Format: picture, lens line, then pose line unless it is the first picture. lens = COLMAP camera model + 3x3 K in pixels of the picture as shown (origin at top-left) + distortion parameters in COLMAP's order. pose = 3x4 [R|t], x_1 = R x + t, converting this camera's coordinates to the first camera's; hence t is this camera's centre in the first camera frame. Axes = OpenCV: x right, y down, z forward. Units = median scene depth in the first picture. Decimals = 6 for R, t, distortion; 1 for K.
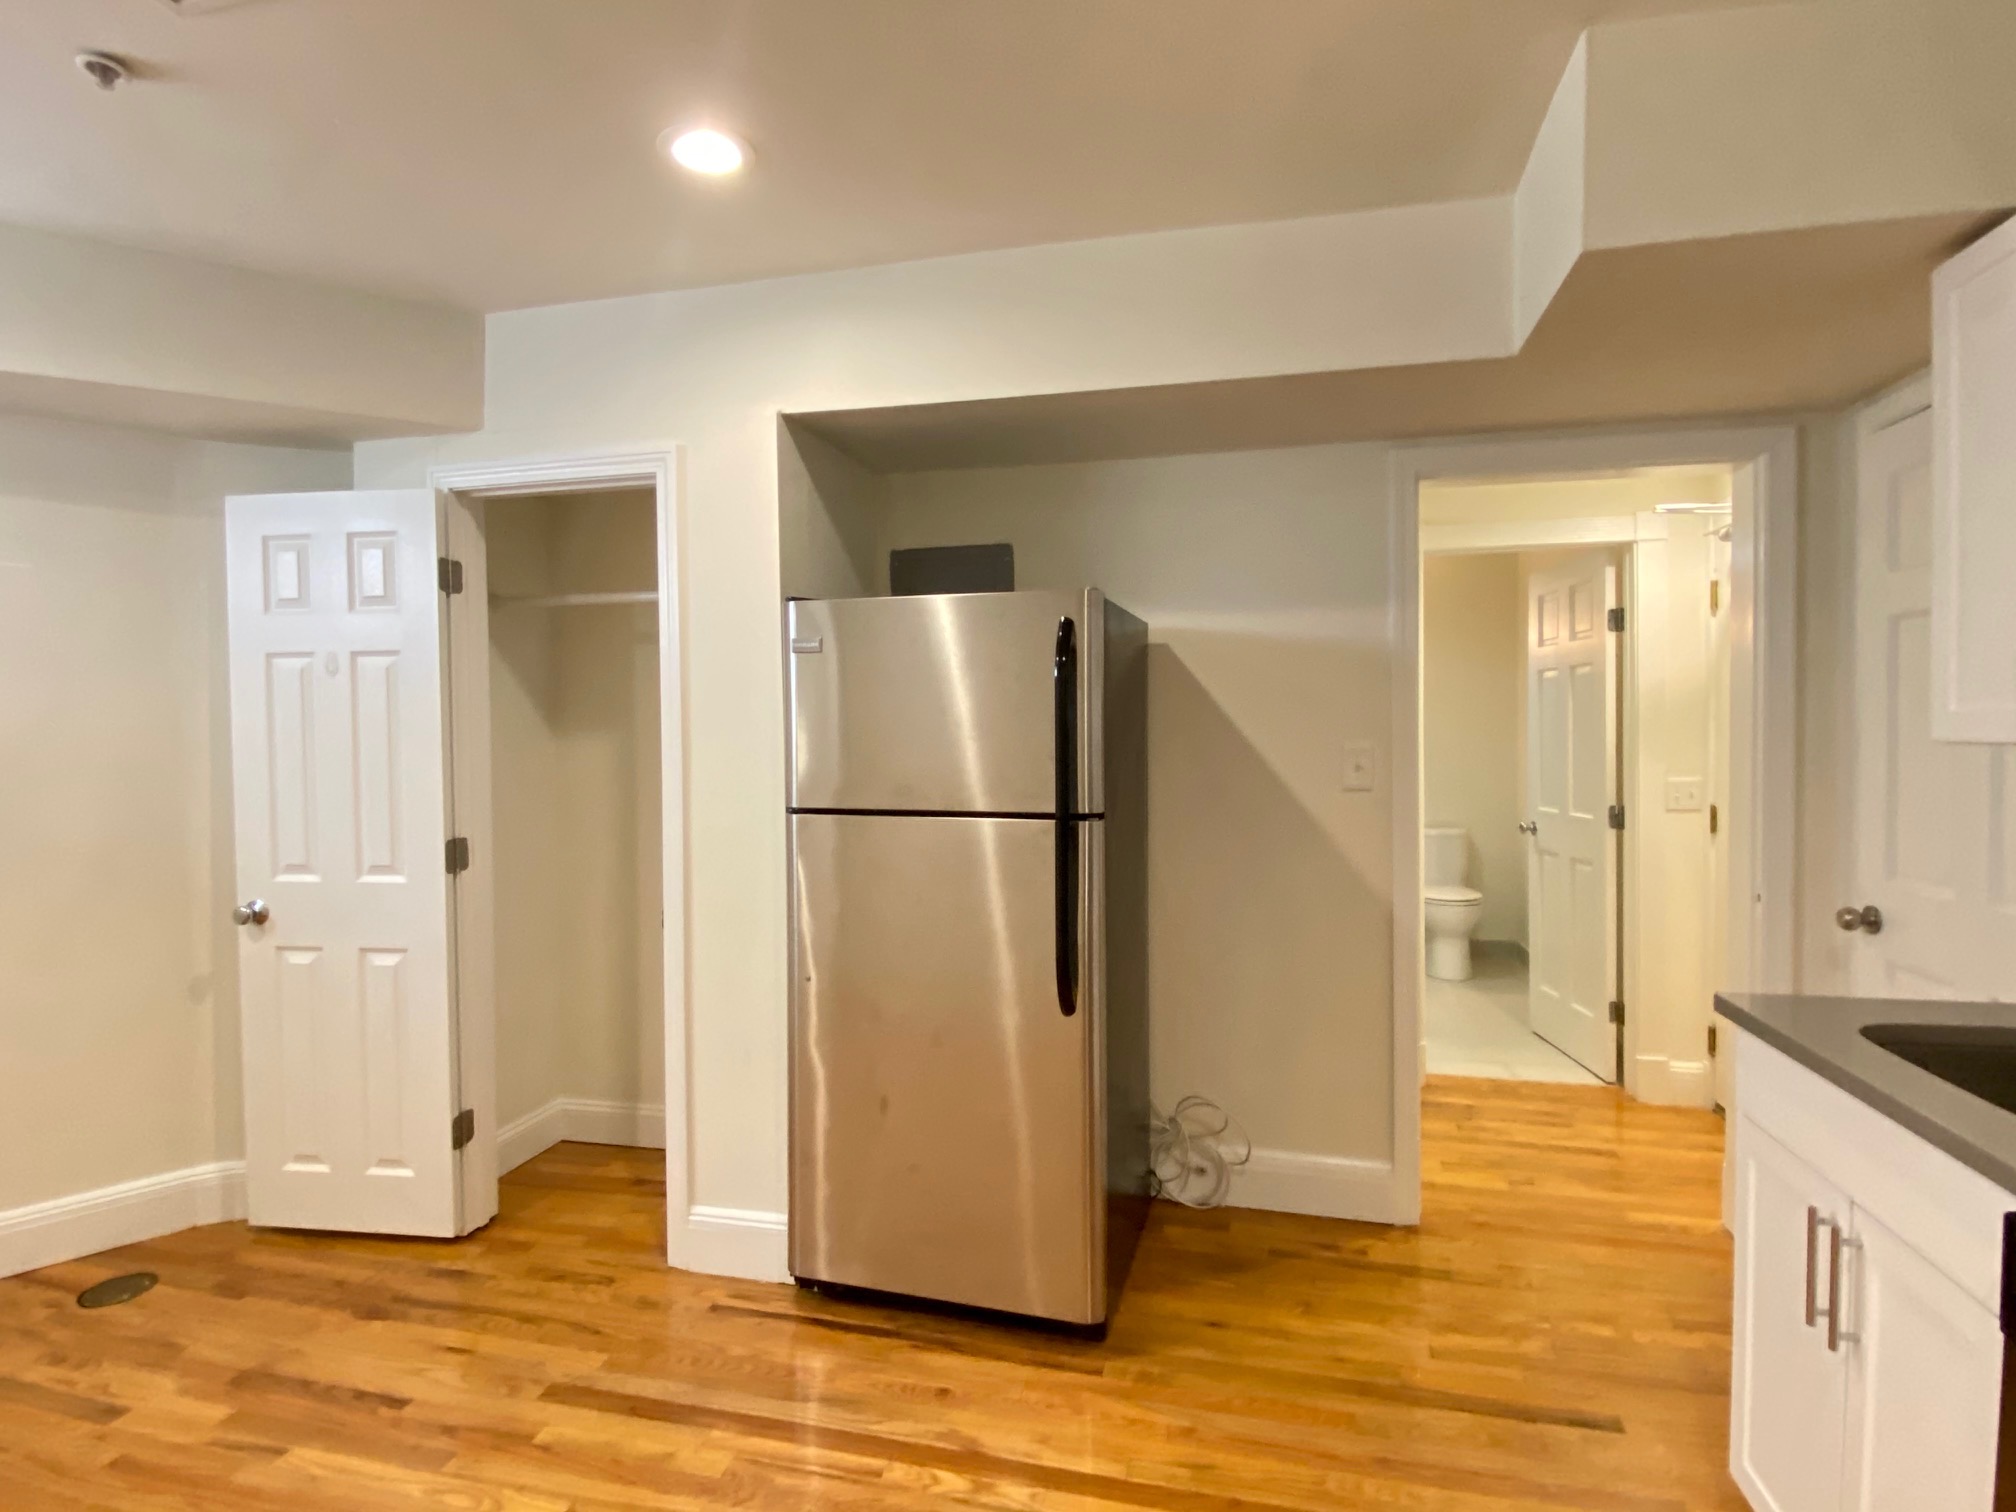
lens RADIAL K [[1047.9, 0, 996.4], [0, 1047.9, 747.1], [0, 0, 1]] dist [0.030180, -0.029101]
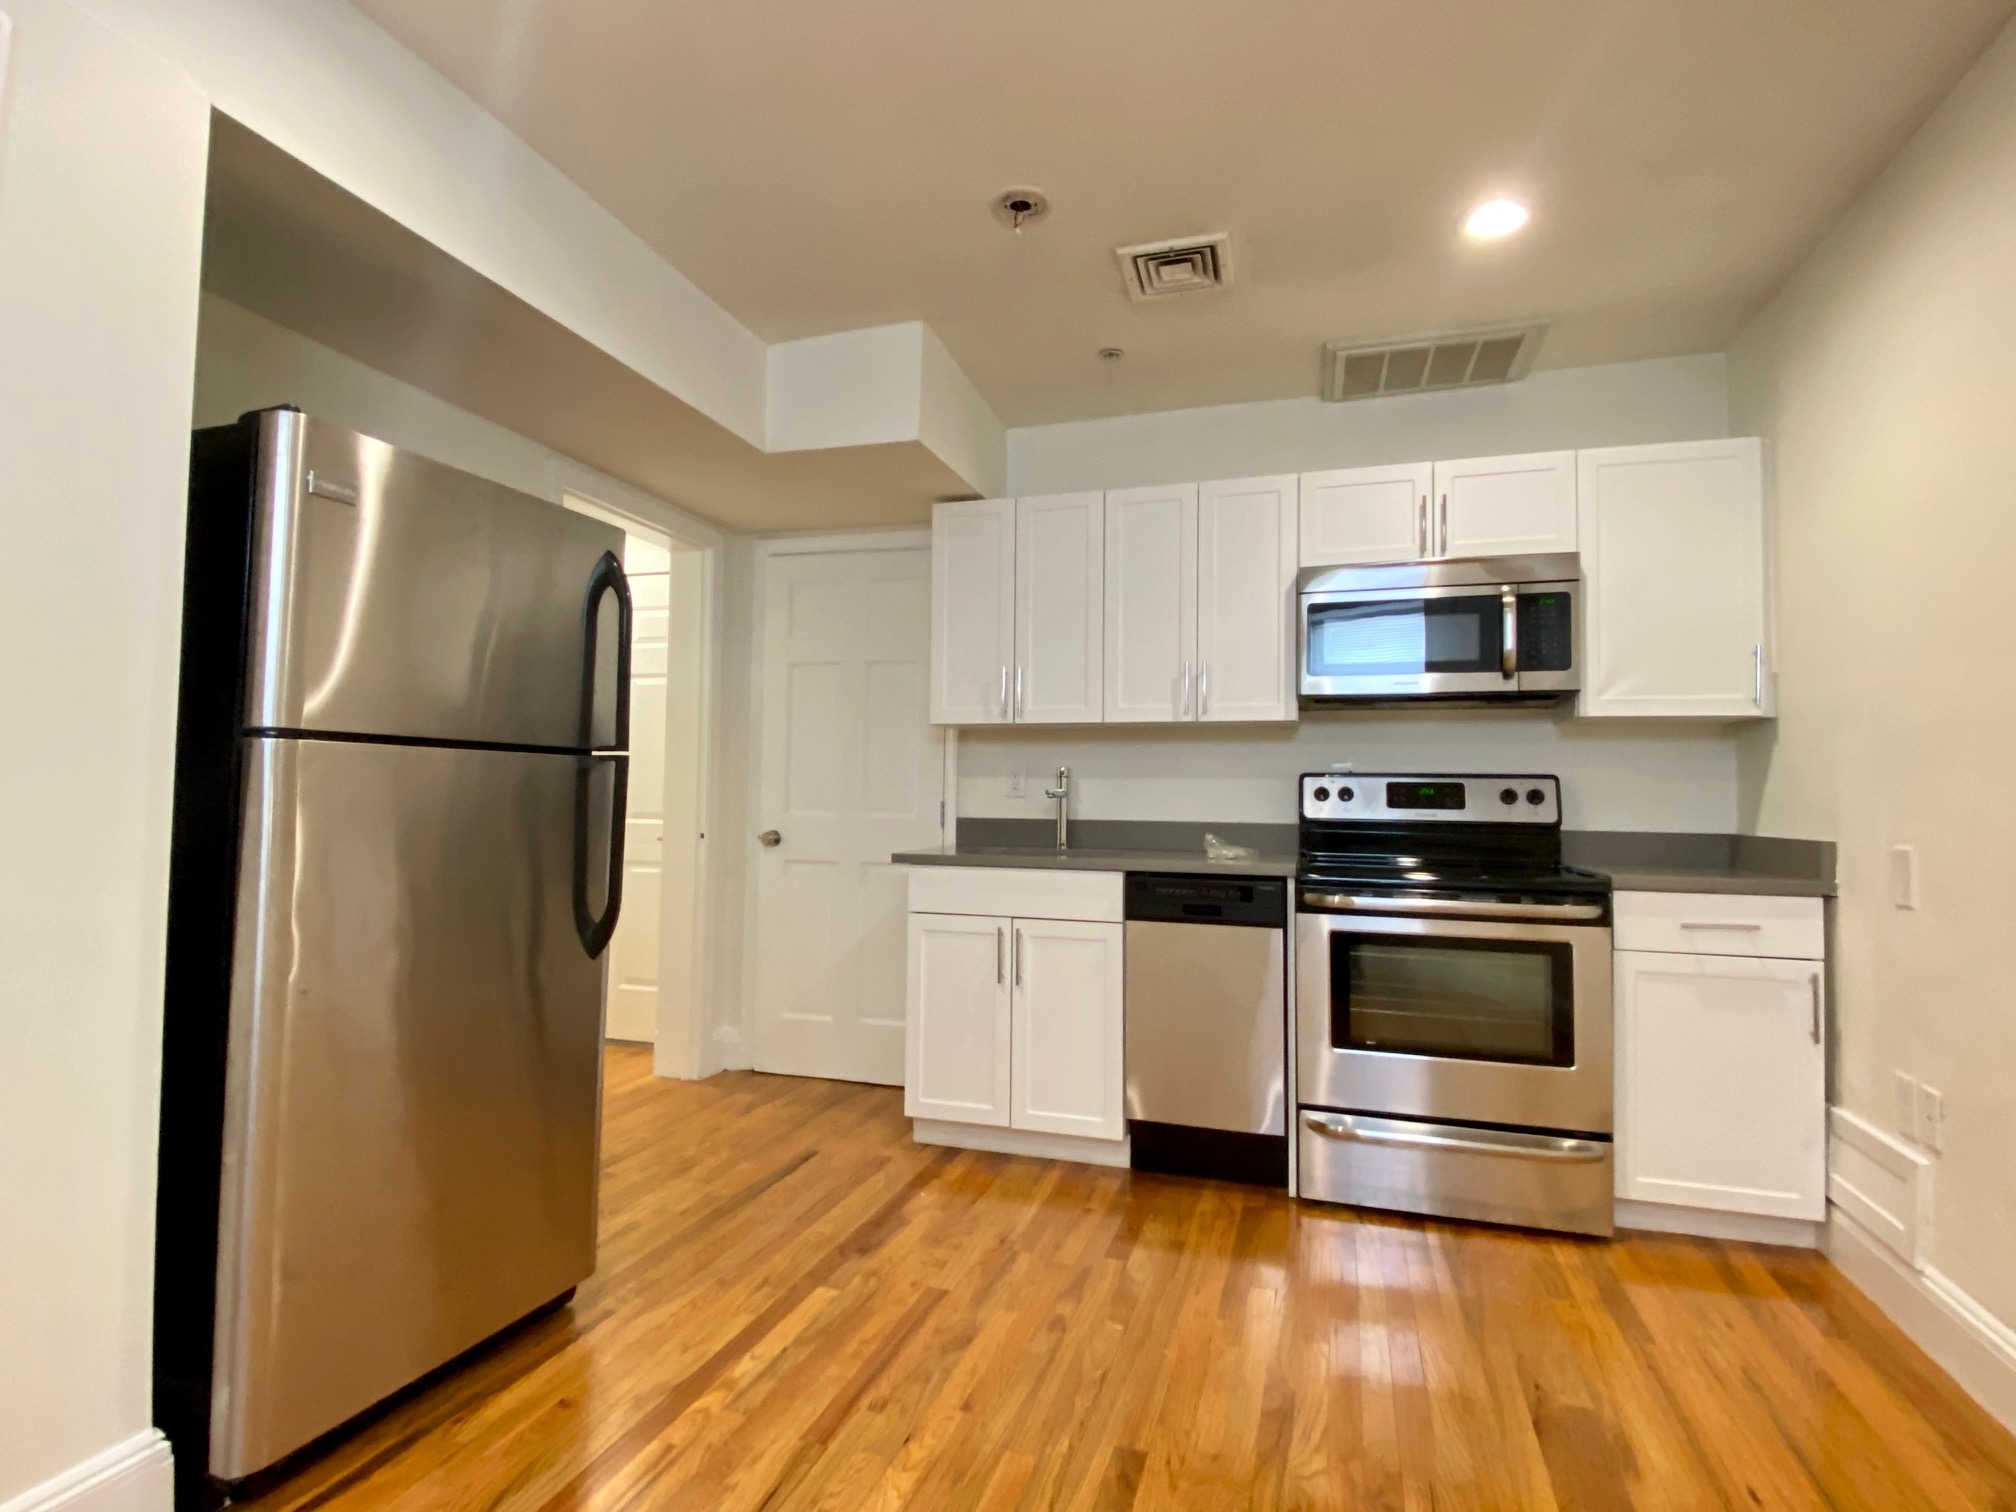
lens RADIAL K [[1047.9, 0, 996.4], [0, 1047.9, 747.1], [0, 0, 1]] dist [0.030180, -0.029101]
pose [[0.062109, 0.053965, 0.996609, -0.978885], [0.009860, 0.998455, -0.054679, 0.128107], [-0.998021, 0.013223, 0.061481, 0.616479]]
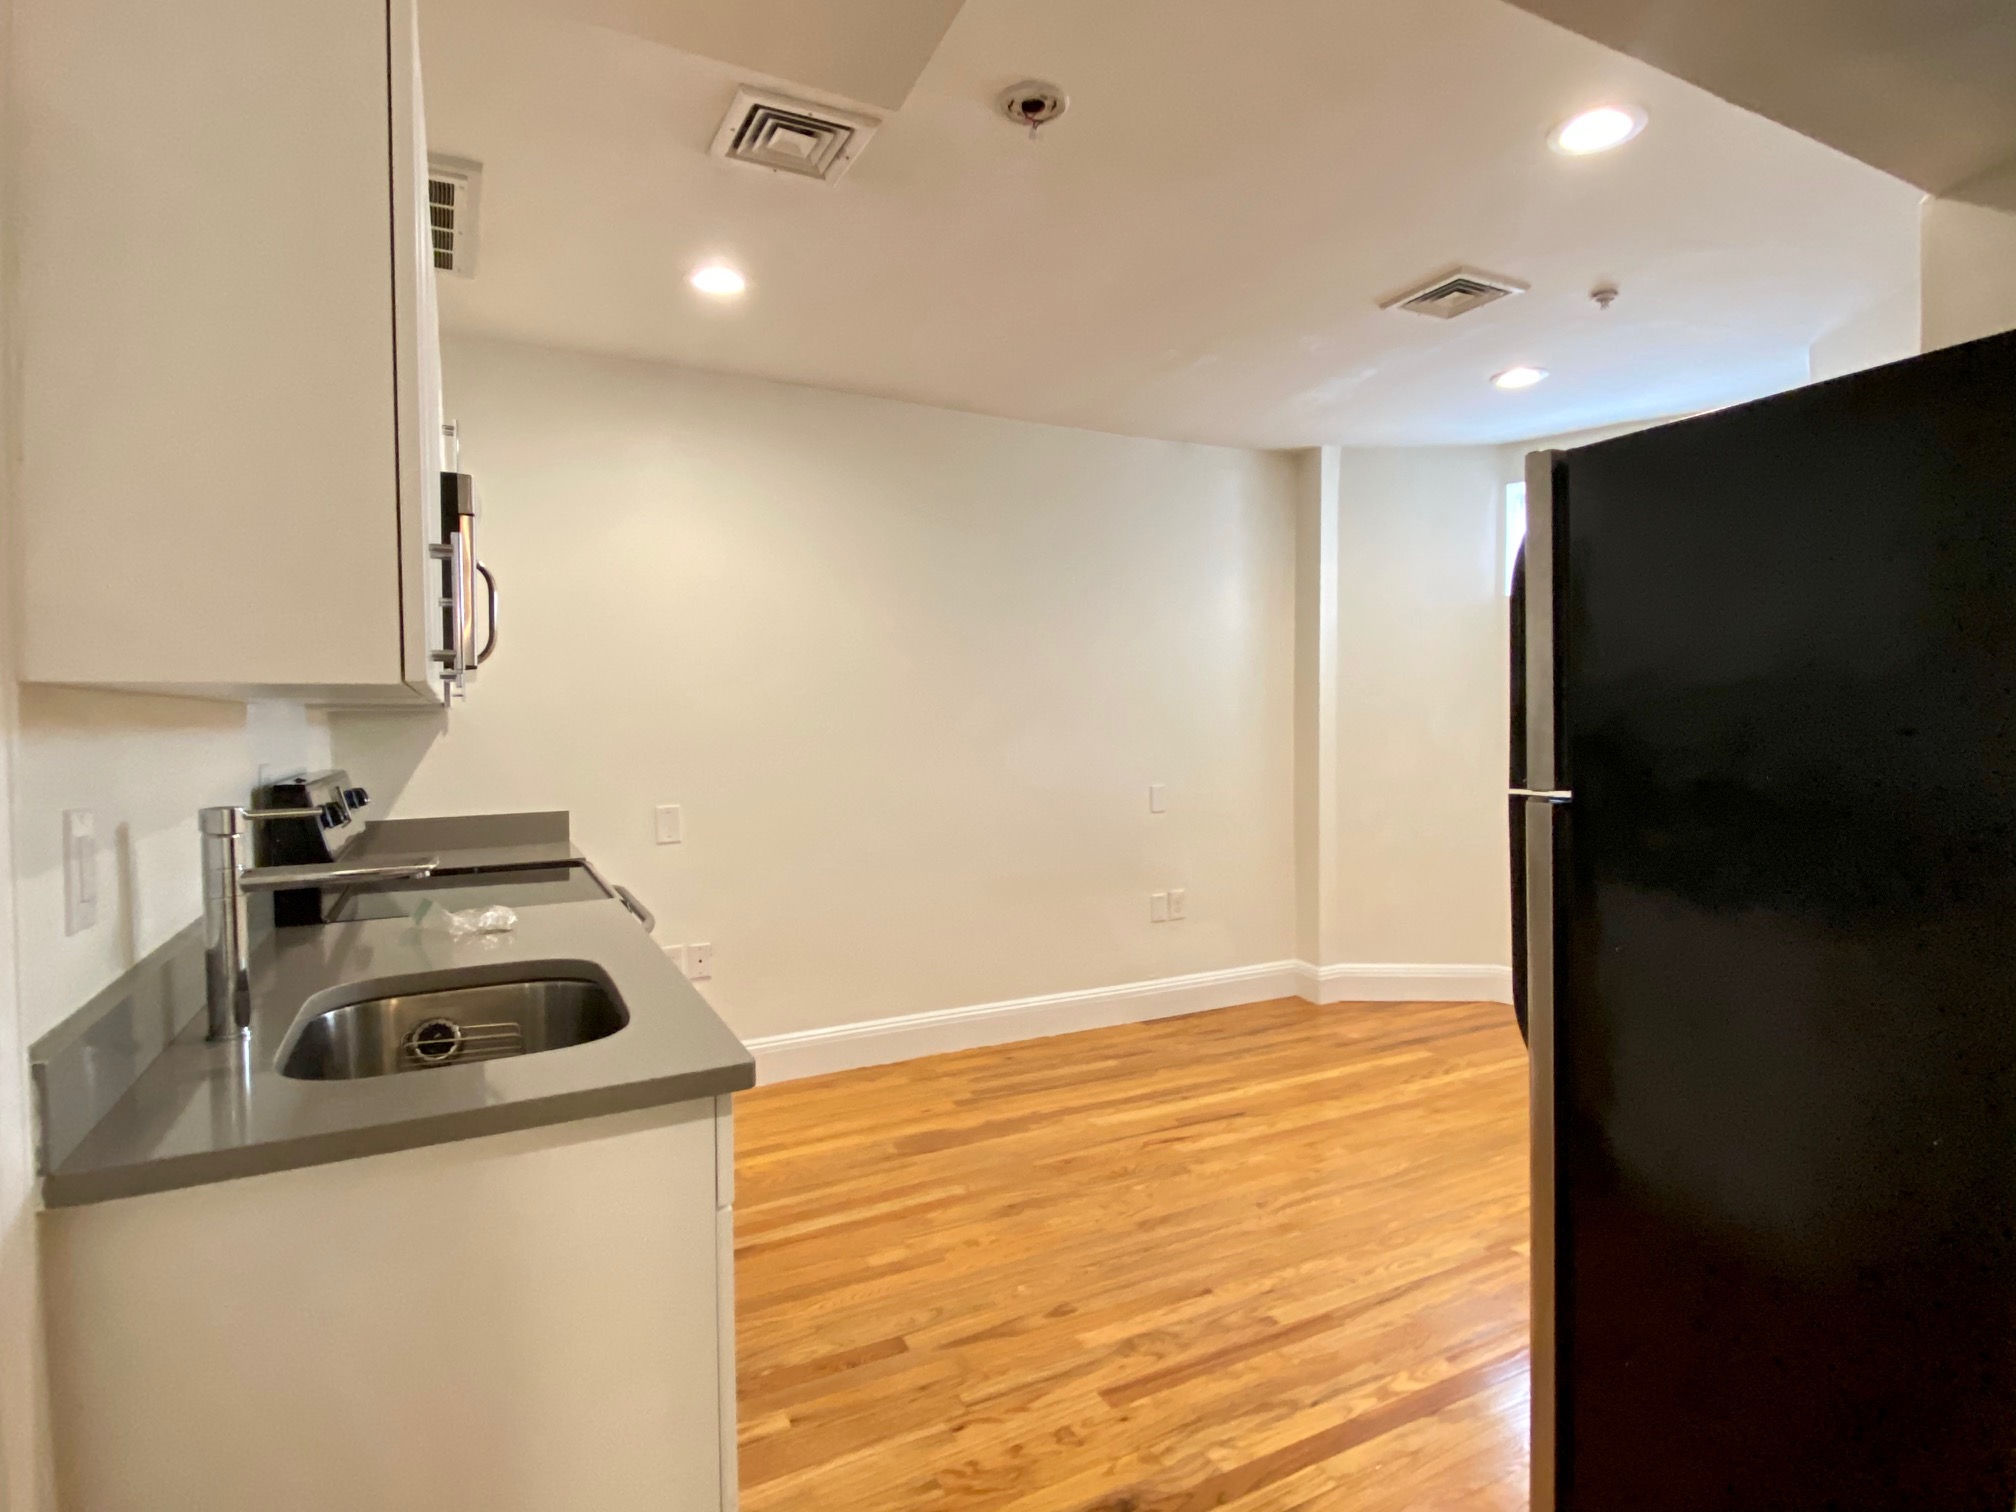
lens RADIAL K [[1047.9, 0, 996.4], [0, 1047.9, 747.1], [0, 0, 1]] dist [0.030180, -0.029101]
pose [[-0.747690, 0.034003, -0.663177, 0.887533], [-0.000187, 0.998677, 0.051416, -0.002398], [0.664048, 0.038568, -0.746695, 1.394524]]
